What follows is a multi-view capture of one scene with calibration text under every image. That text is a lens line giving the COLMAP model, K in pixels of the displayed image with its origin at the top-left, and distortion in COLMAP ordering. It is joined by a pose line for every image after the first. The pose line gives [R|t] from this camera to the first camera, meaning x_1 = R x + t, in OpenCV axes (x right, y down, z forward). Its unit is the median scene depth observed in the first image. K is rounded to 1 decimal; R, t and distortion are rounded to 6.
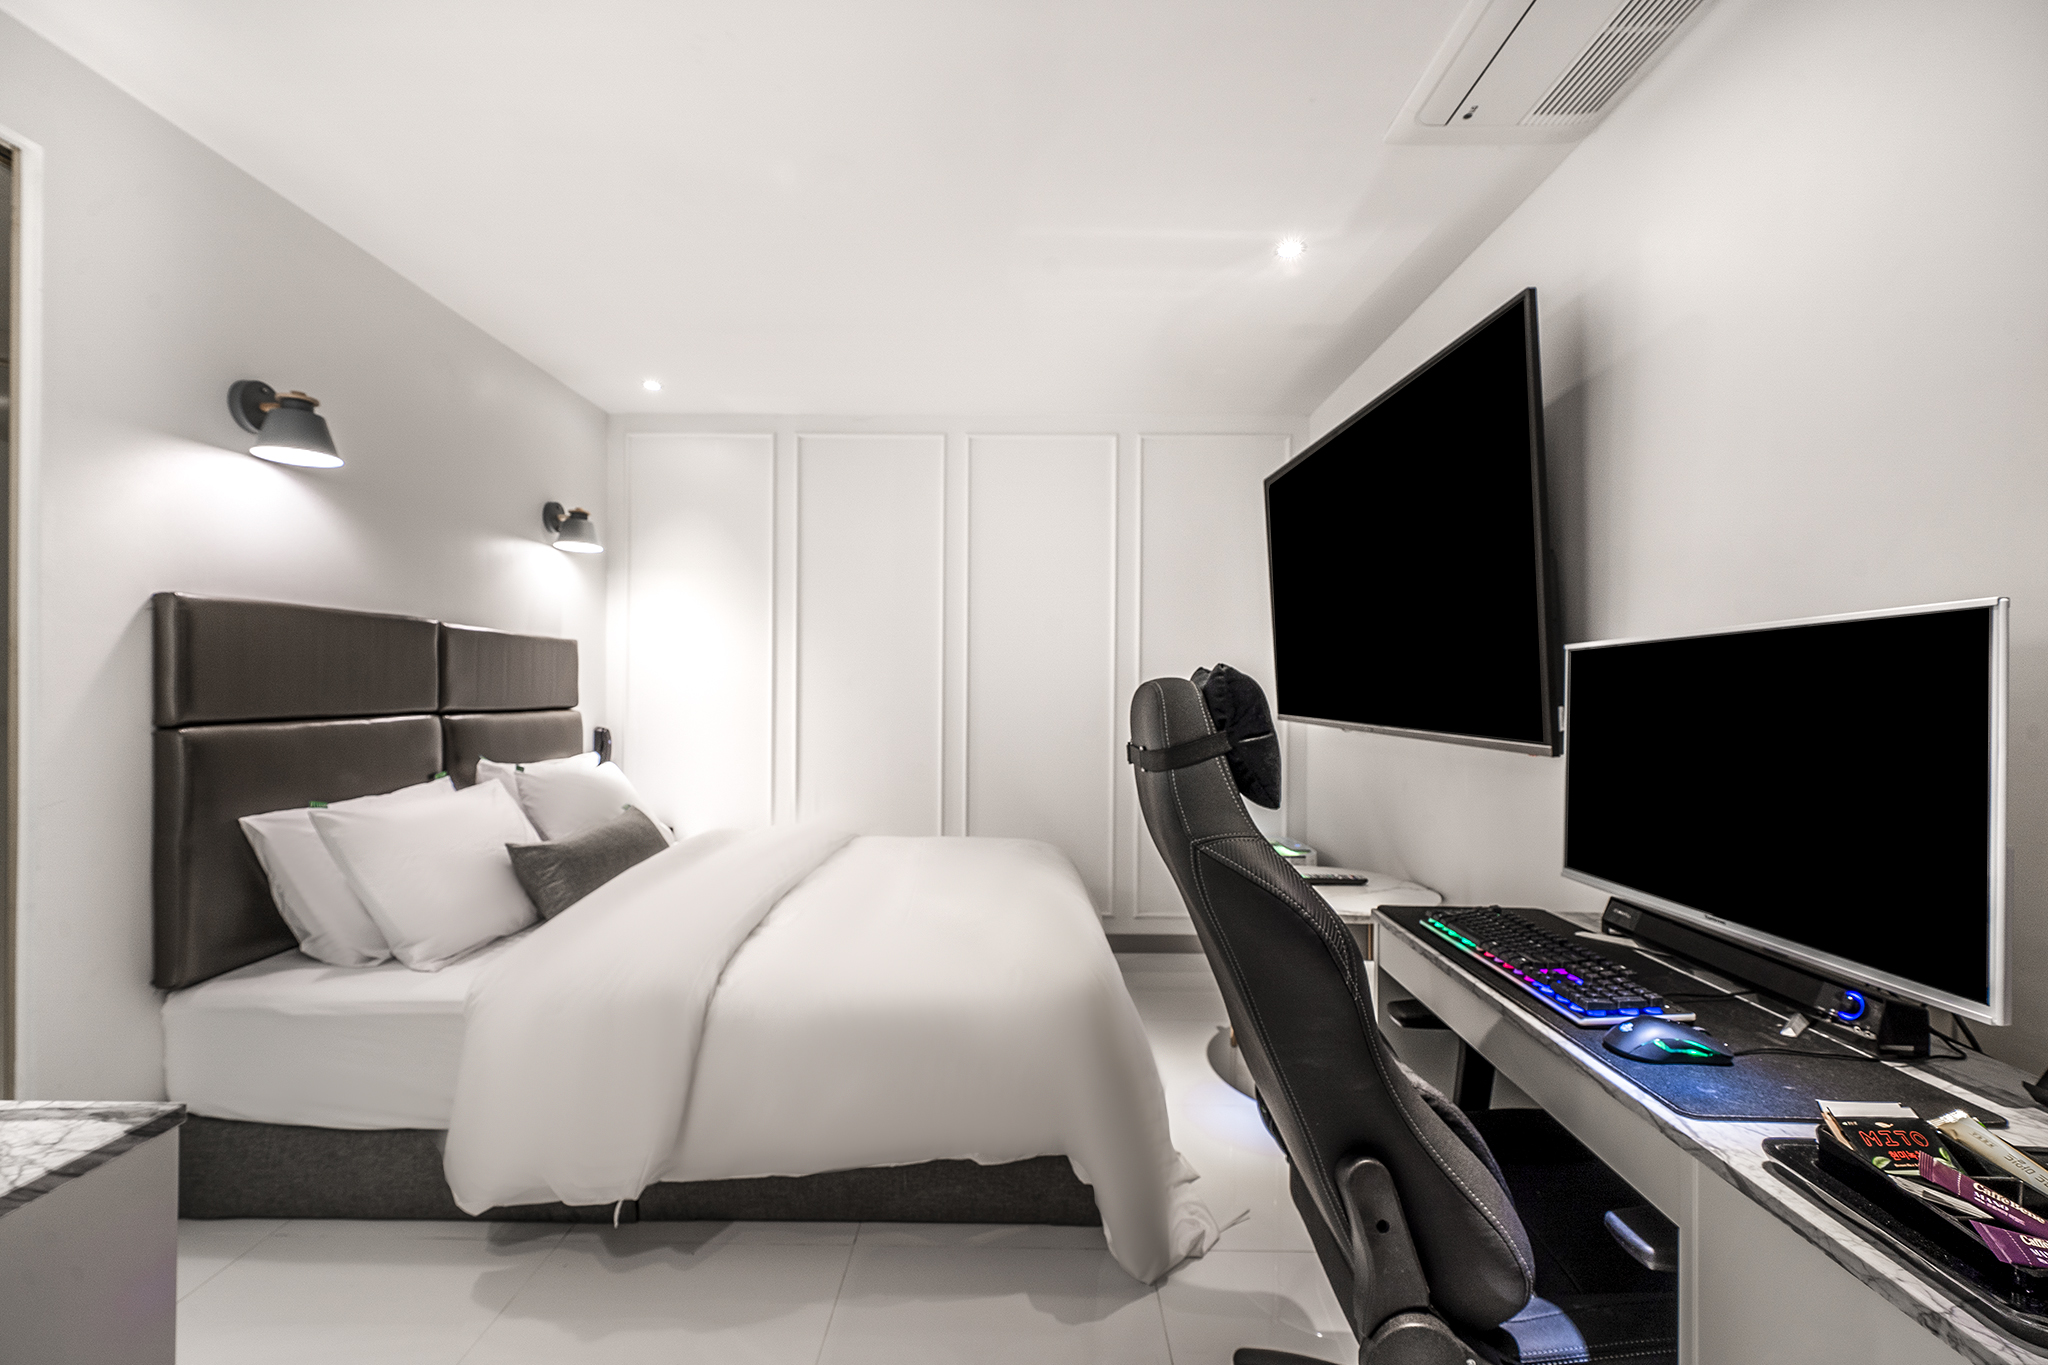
lens RADIAL K [[837.4, 0, 1029.6], [0, 837.4, 685.5], [0, 0, 1]] dist [-0.015486, -0.000839]
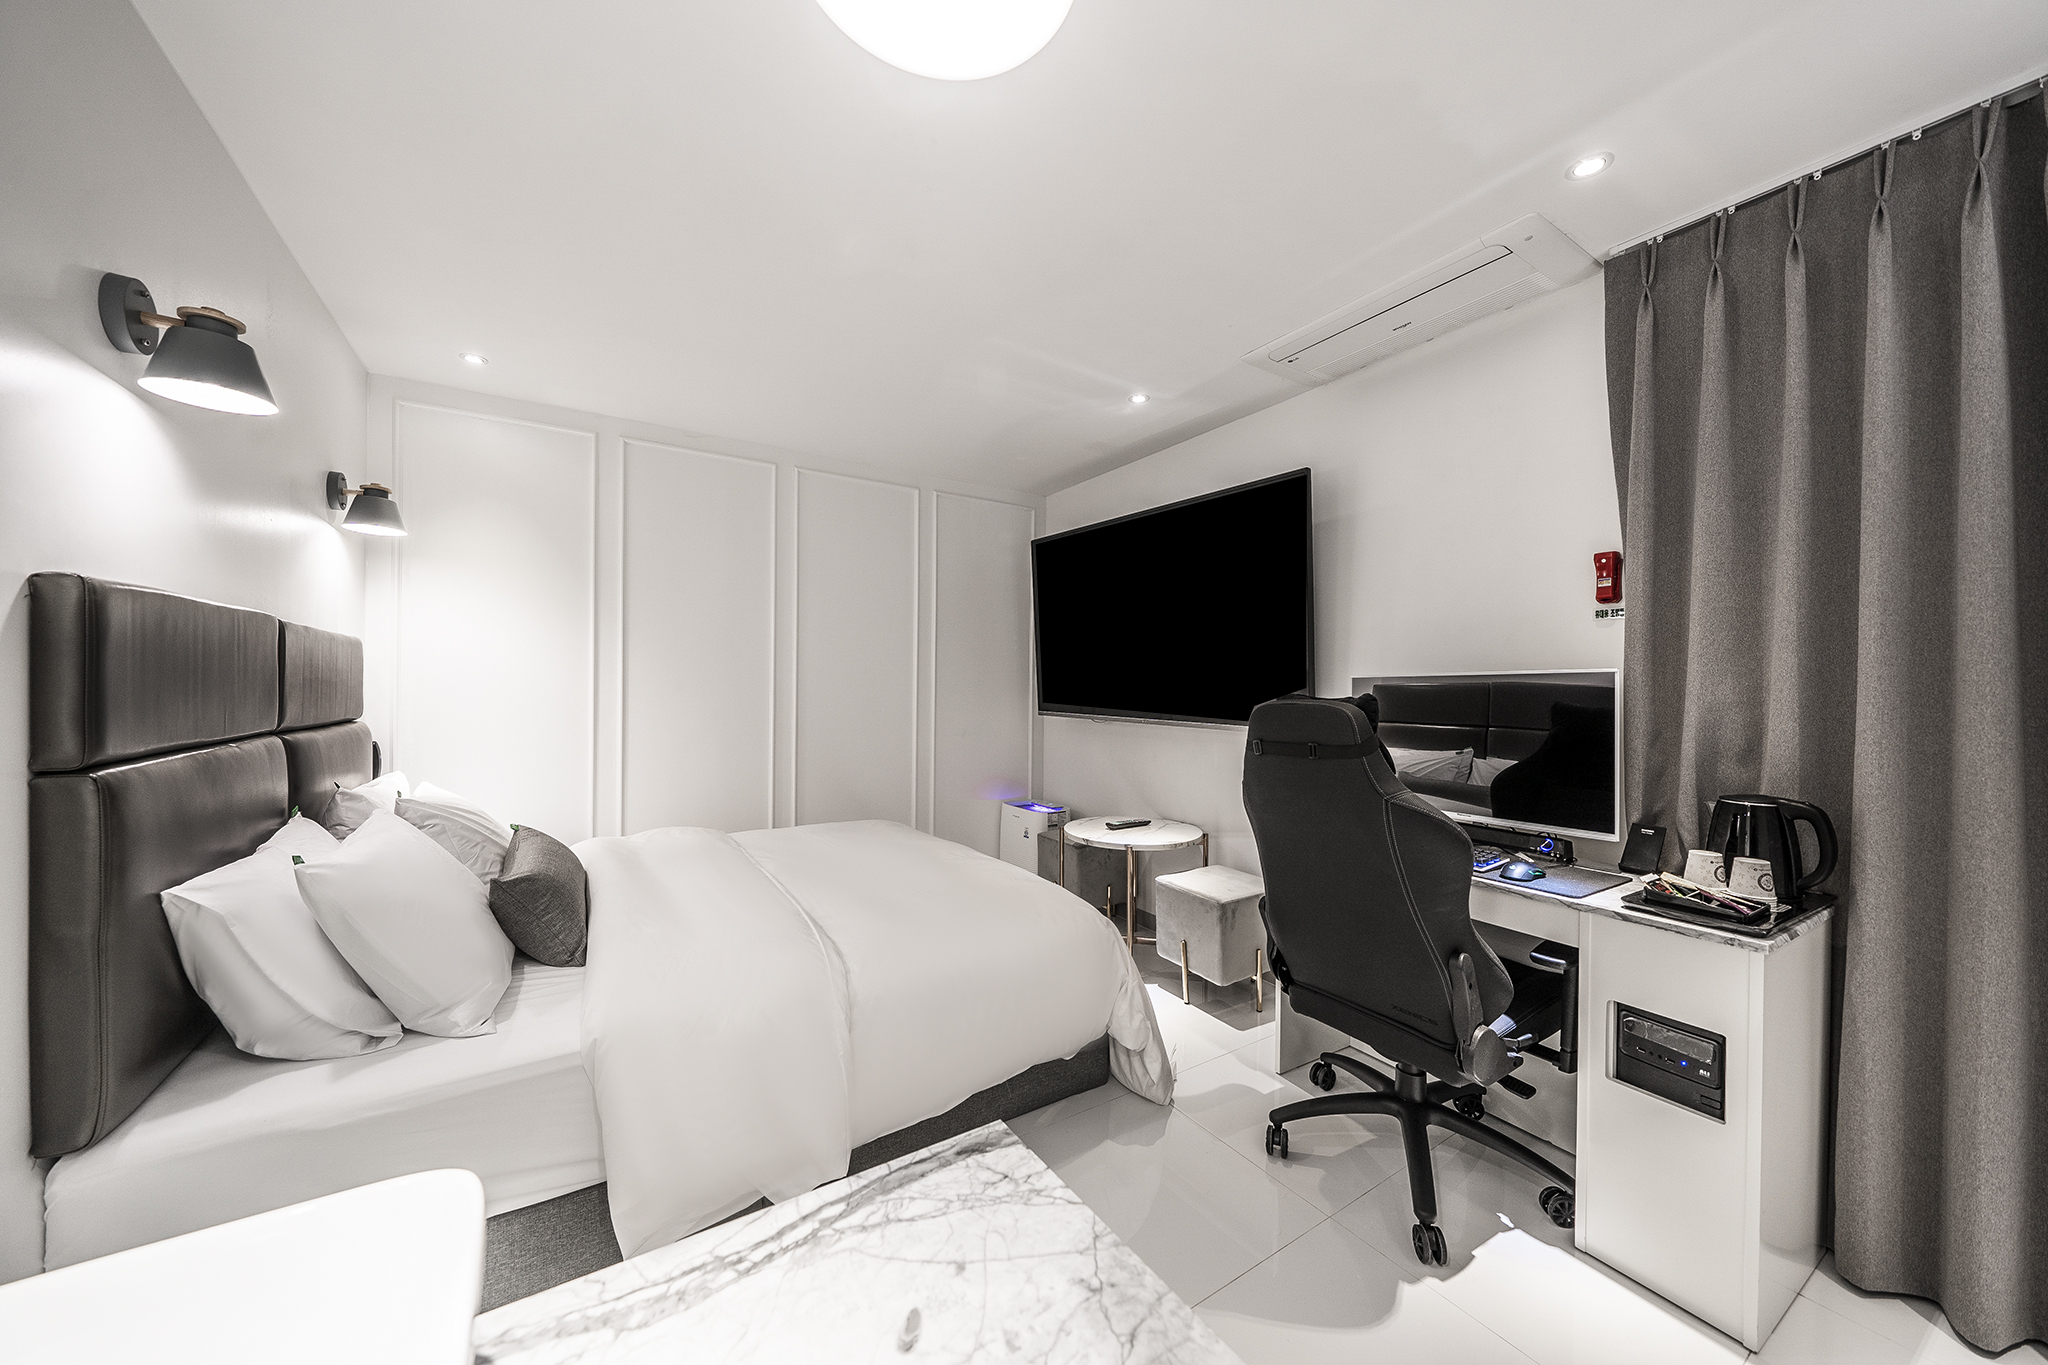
lens RADIAL K [[691.9, 0, 1018.4], [0, 691.9, 685.8], [0, 0, 1]] dist [-0.011022, 0.000159]
pose [[0.841906, 0.001527, 0.539622, -0.532994], [-0.006298, 0.999956, 0.006997, -0.022446], [-0.539587, -0.009289, 0.841879, 0.082435]]
